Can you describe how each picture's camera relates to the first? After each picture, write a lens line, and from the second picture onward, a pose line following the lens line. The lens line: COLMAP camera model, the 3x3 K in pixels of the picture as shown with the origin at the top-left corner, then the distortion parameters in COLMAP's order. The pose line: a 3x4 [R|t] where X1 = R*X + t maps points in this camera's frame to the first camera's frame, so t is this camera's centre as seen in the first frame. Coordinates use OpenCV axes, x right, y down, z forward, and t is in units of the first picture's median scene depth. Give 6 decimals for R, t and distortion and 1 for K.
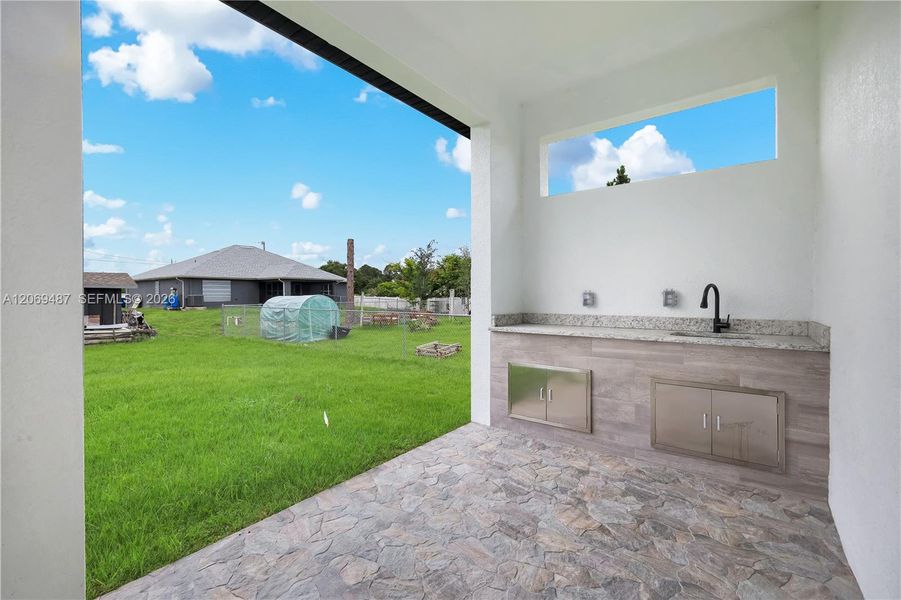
lens RADIAL K [[386.3, 0, 453.2], [0, 386.3, 302.2], [0, 0, 1]] dist [-0.001588, -0.000170]
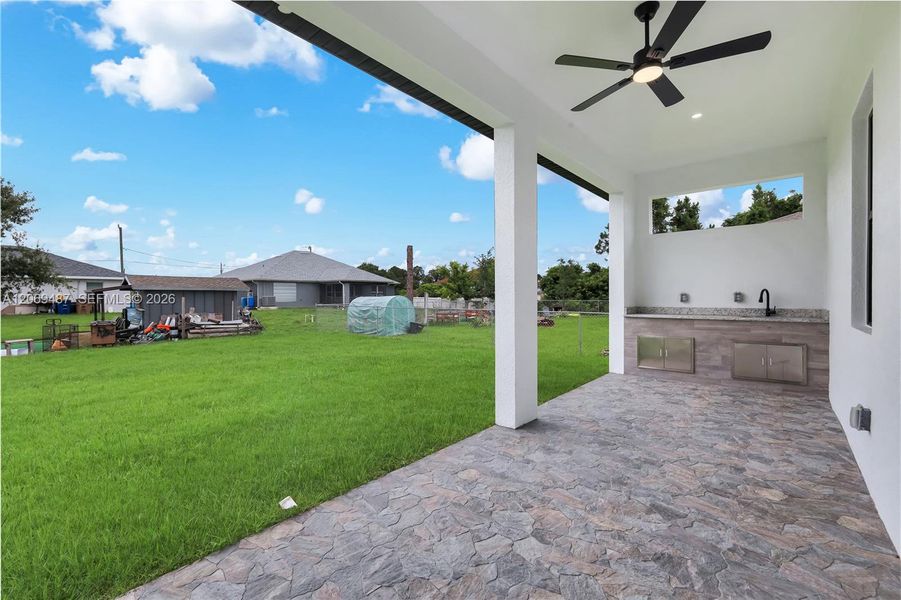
lens RADIAL K [[392.5, 0, 450.1], [0, 392.5, 297.6], [0, 0, 1]] dist [0.001808, -0.000052]
pose [[0.998385, -0.001218, -0.056797, -0.149682], [0.000449, 0.999908, -0.013545, 0.003781], [0.056809, 0.013498, 0.998294, -0.197313]]
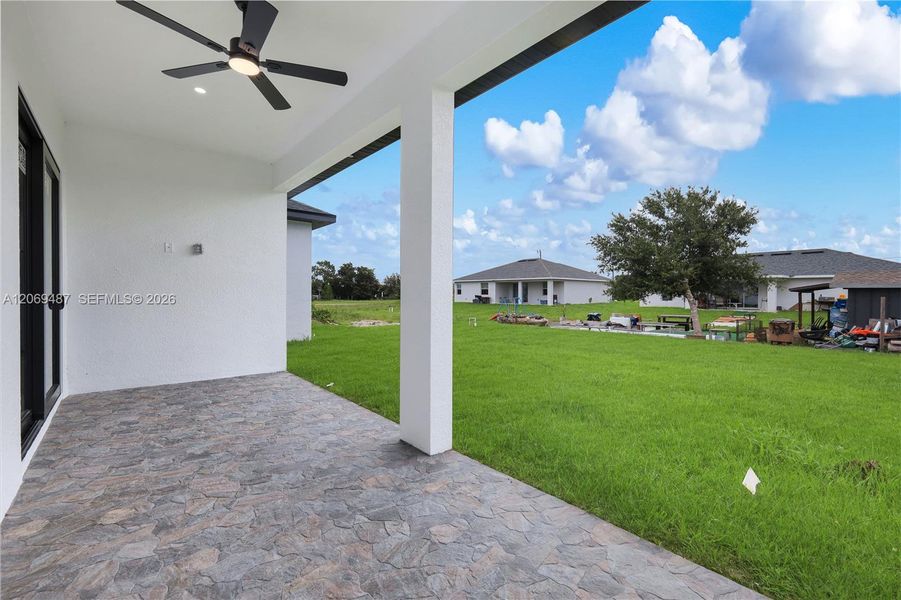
lens RADIAL K [[386.3, 0, 453.2], [0, 386.3, 302.2], [0, 0, 1]] dist [-0.001588, -0.000170]
pose [[-0.210253, 0.021693, -0.977406, 0.113945], [-0.023525, 0.999352, 0.027241, -0.004261], [0.977364, 0.028721, -0.209606, 0.162350]]
